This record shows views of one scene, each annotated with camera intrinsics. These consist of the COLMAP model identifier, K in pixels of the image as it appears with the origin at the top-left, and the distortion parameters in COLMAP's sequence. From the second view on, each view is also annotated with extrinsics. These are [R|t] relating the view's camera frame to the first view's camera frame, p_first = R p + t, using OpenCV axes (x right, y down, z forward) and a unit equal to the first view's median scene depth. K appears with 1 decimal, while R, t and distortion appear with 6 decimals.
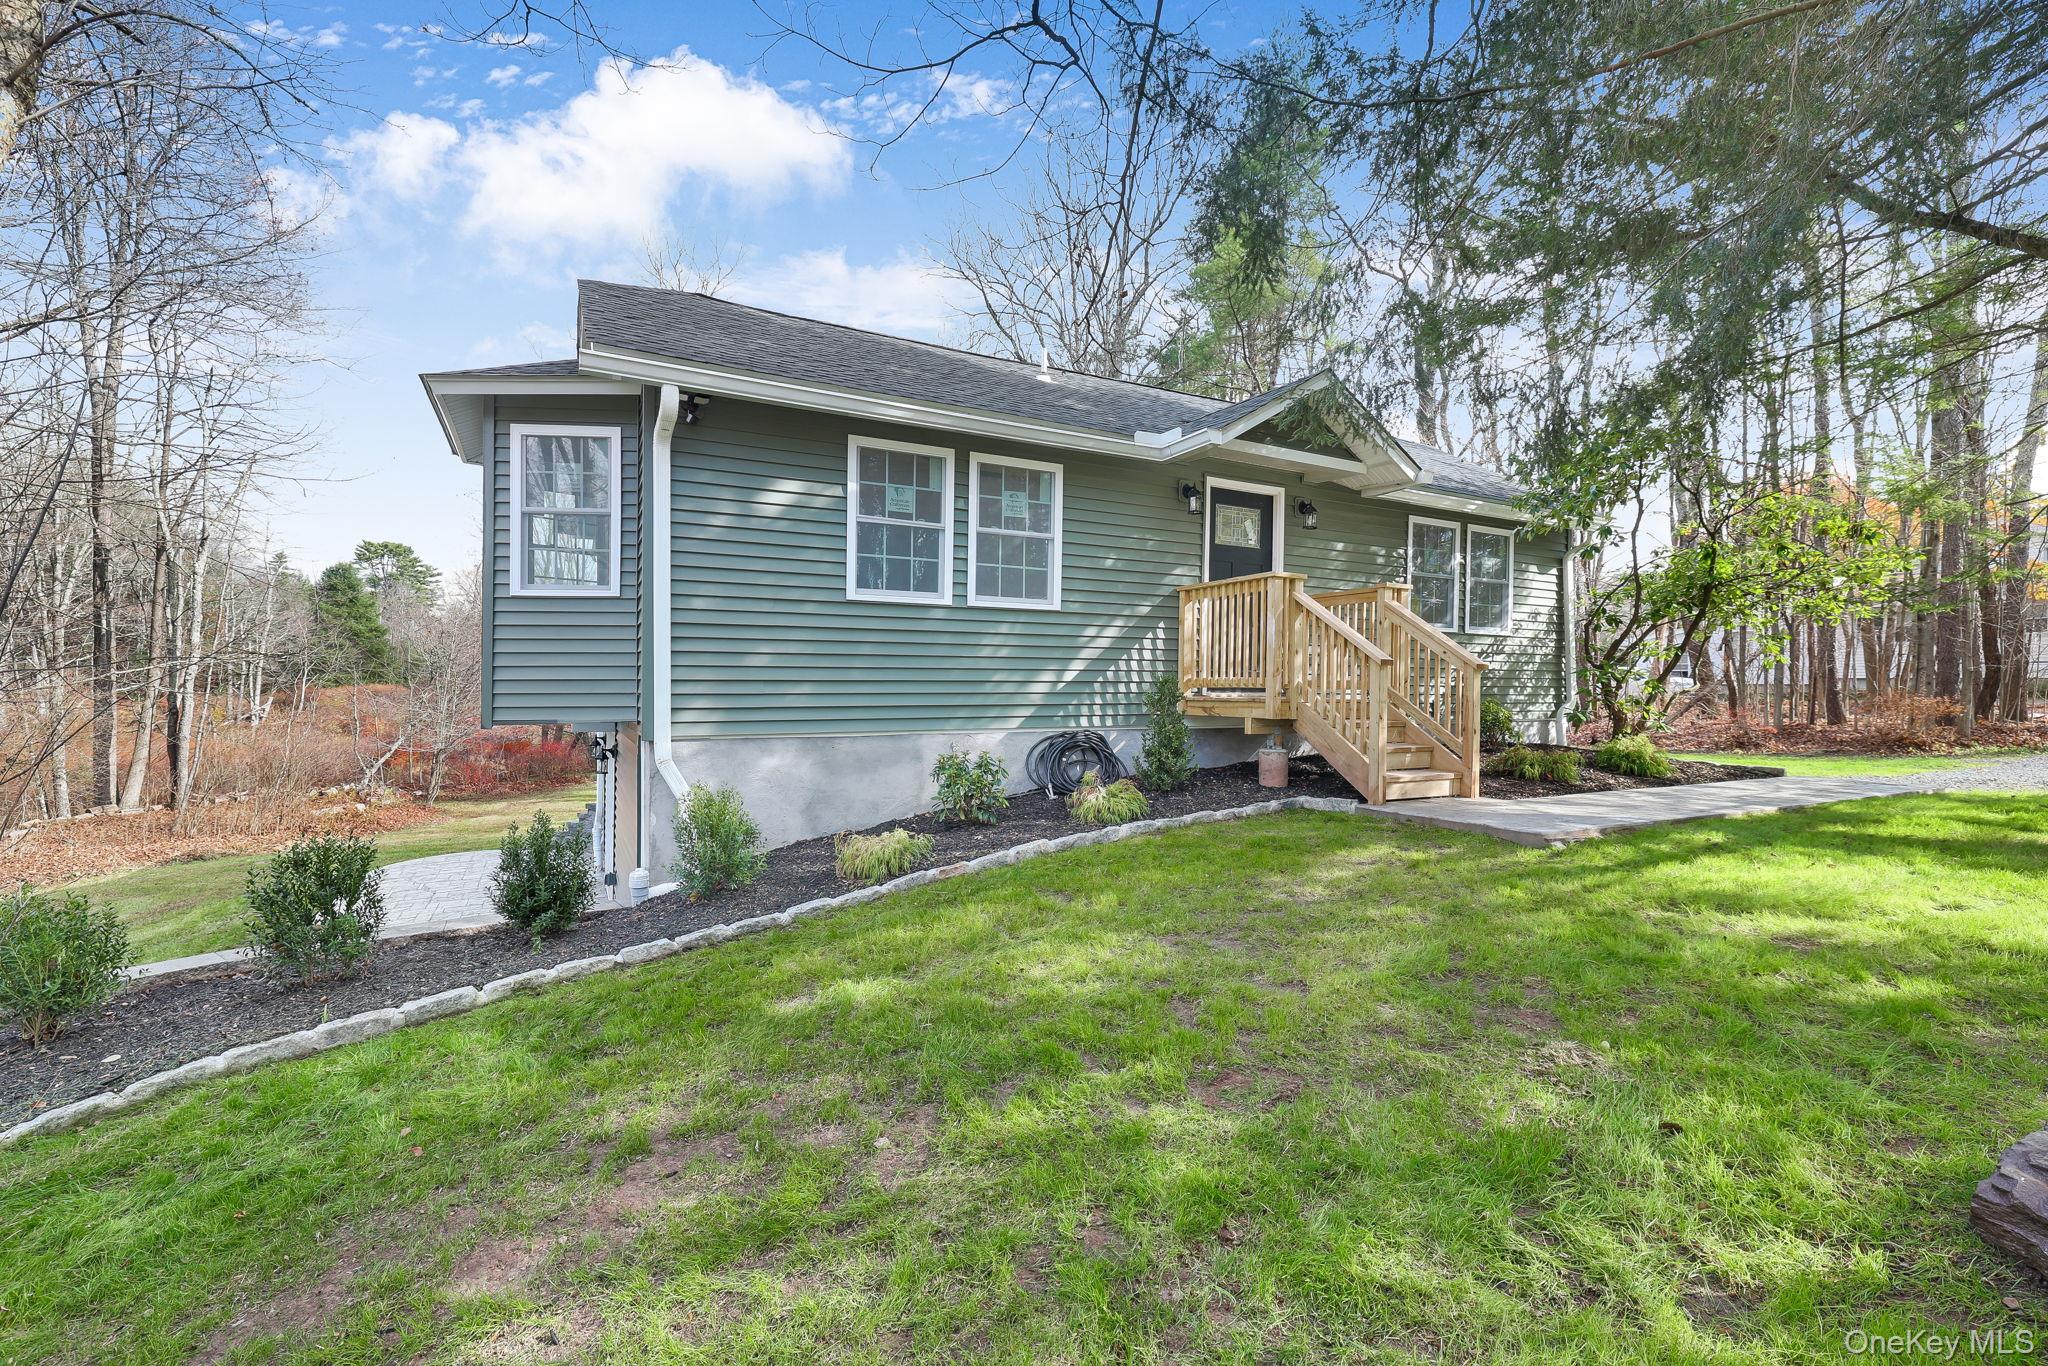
lens RADIAL K [[872.4, 0, 997.5], [0, 872.4, 689.7], [0, 0, 1]] dist [0.008915, 0.000824]
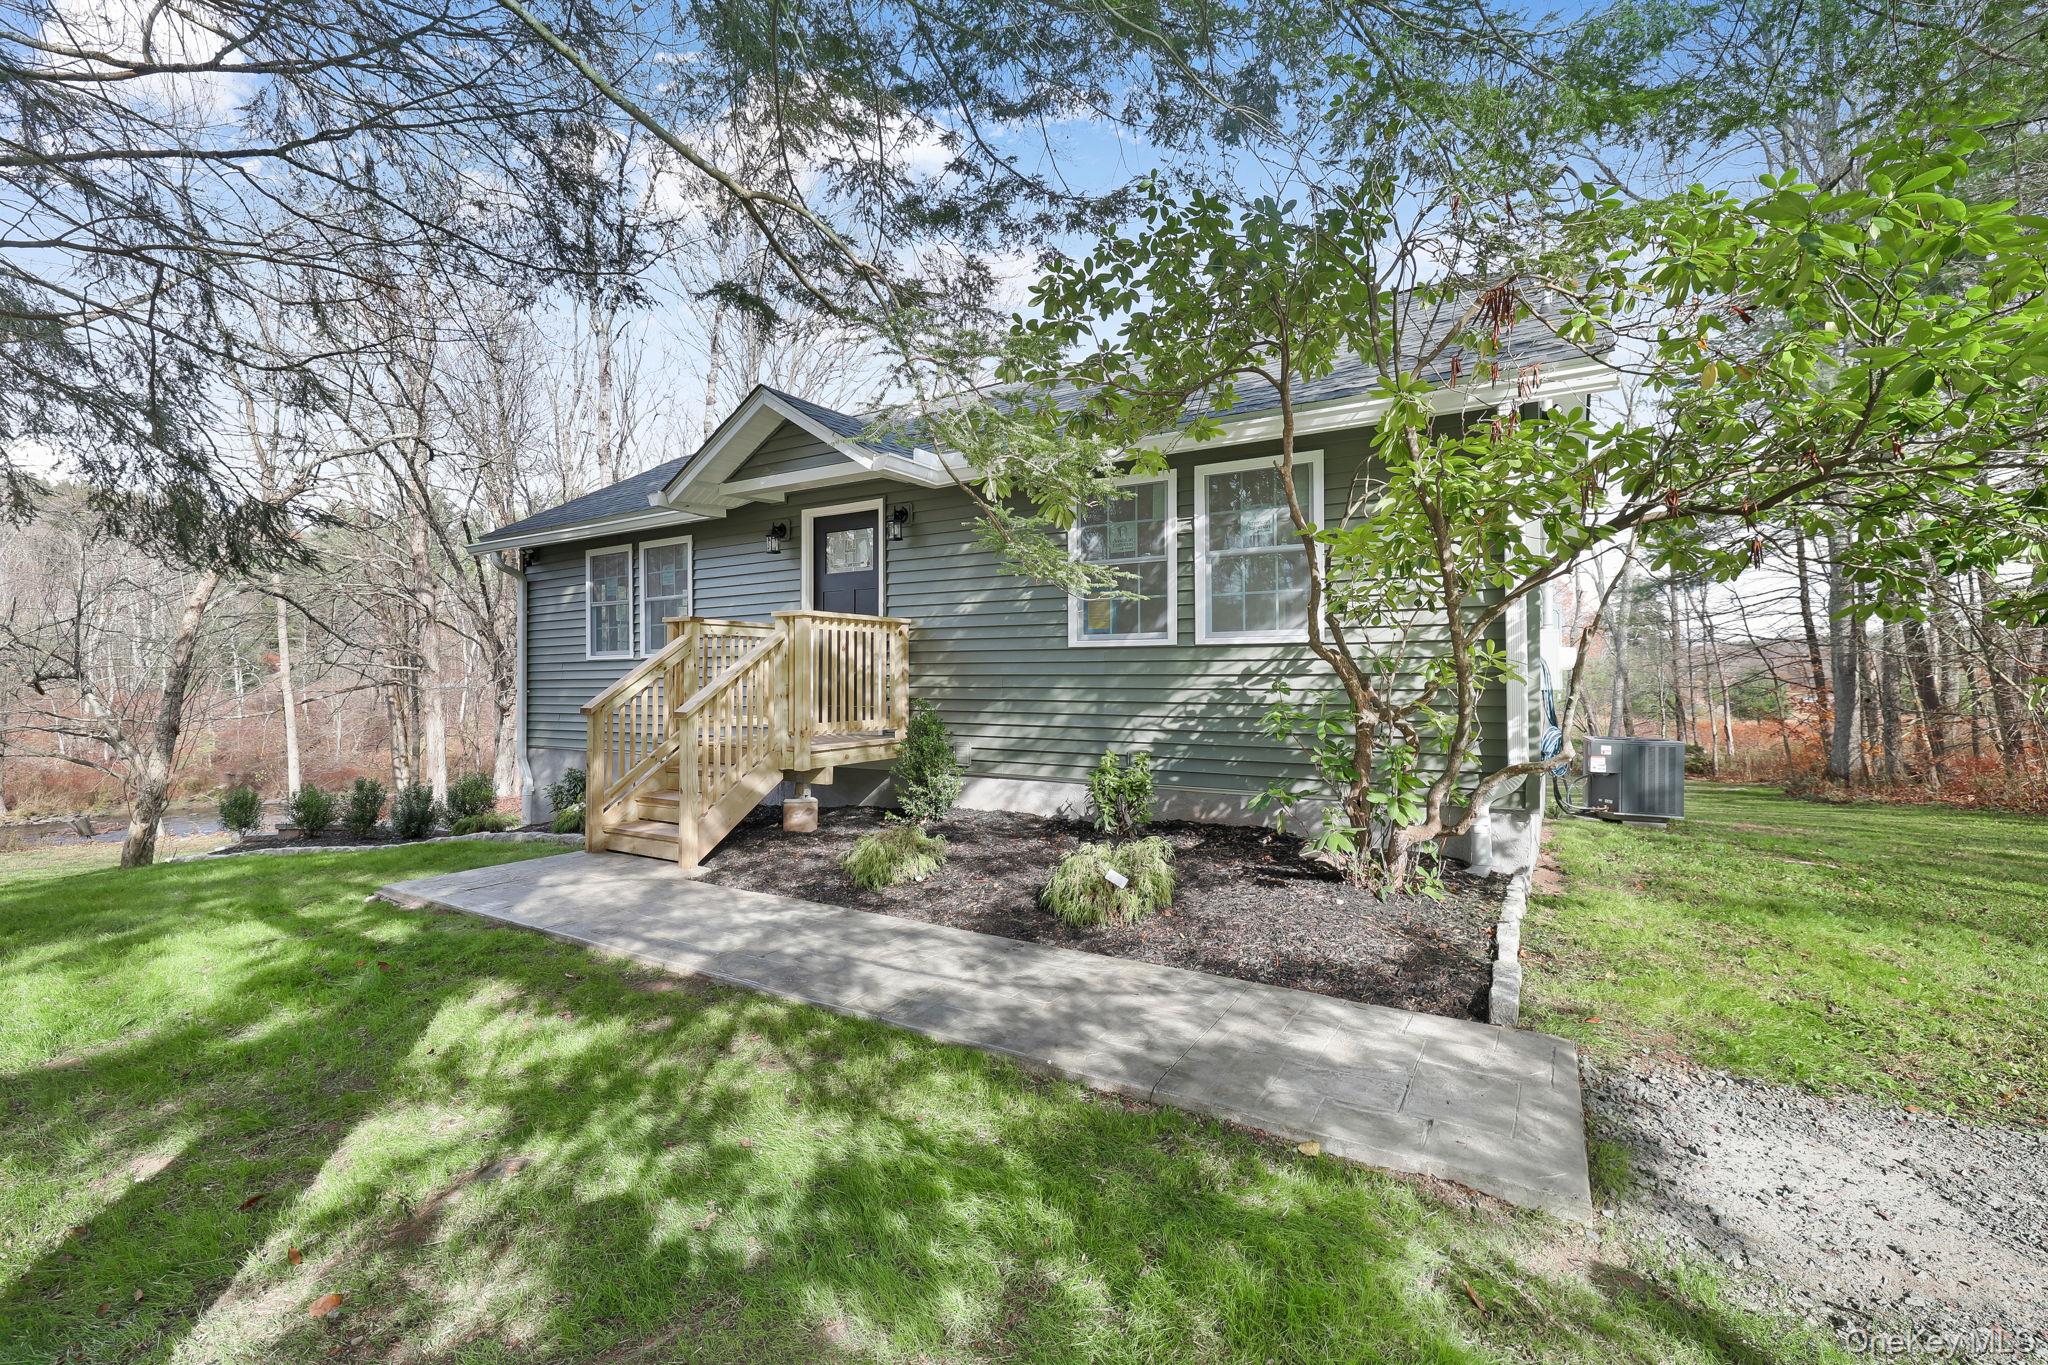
lens RADIAL K [[872.4, 0, 997.5], [0, 872.4, 689.2], [0, 0, 1]] dist [0.008915, 0.000824]
pose [[0.505011, 0.003108, -0.863107, 1.204415], [0.011490, 0.999881, 0.010324, -0.050149], [0.863036, -0.015131, 0.504915, 0.691665]]
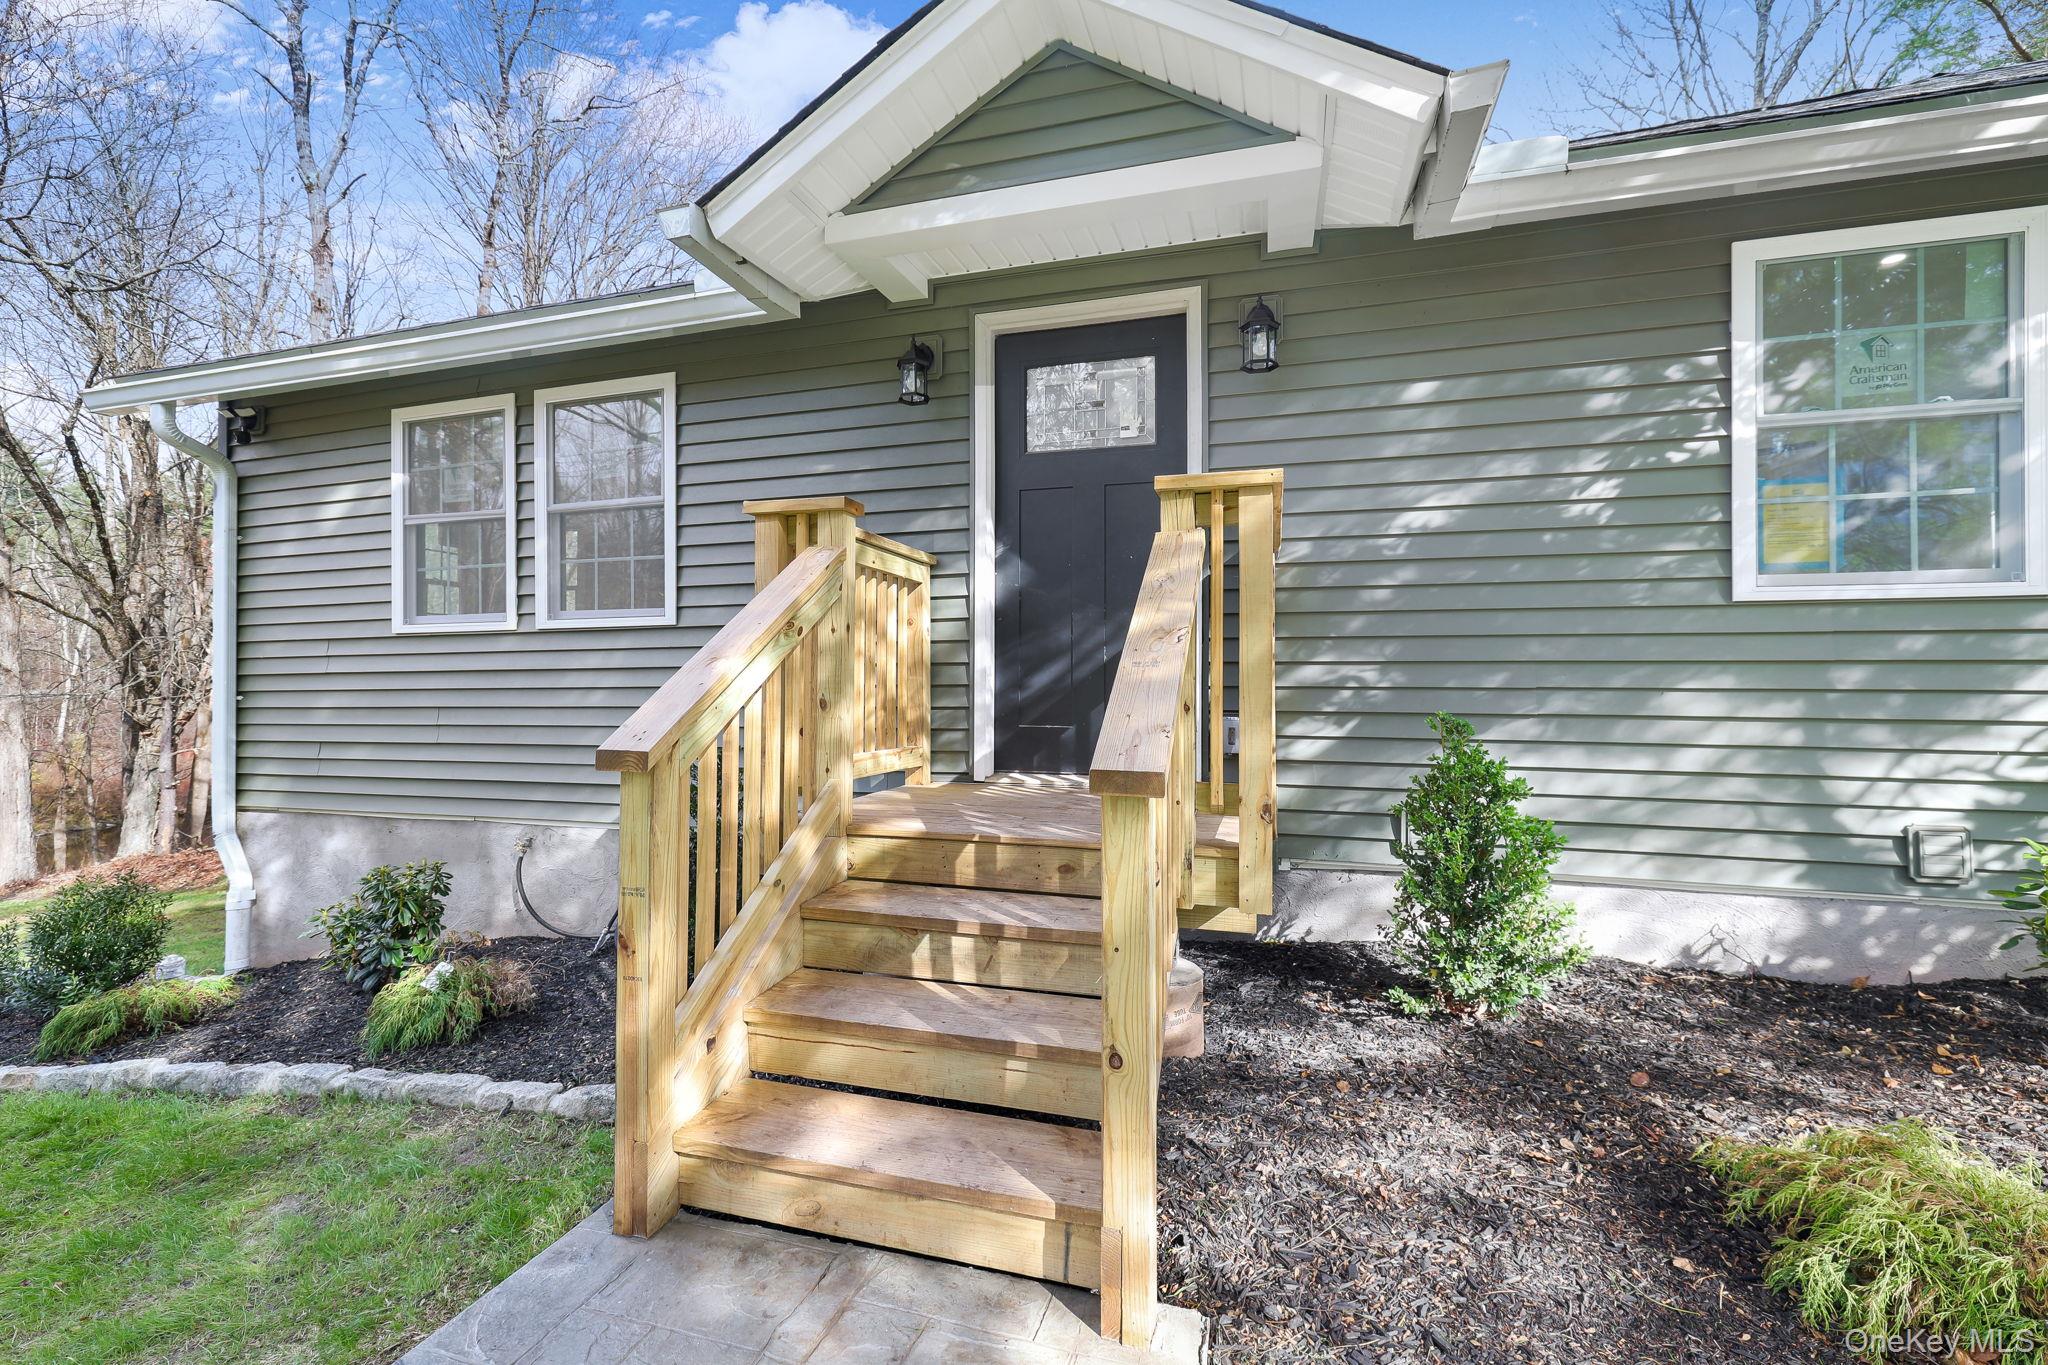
lens RADIAL K [[872.4, 0, 997.5], [0, 872.4, 689.2], [0, 0, 1]] dist [0.008915, 0.000824]
pose [[0.715160, -0.001336, -0.698959, 0.576201], [0.006573, 0.999967, 0.004814, -0.046040], [0.698930, -0.008037, 0.715145, 0.673284]]
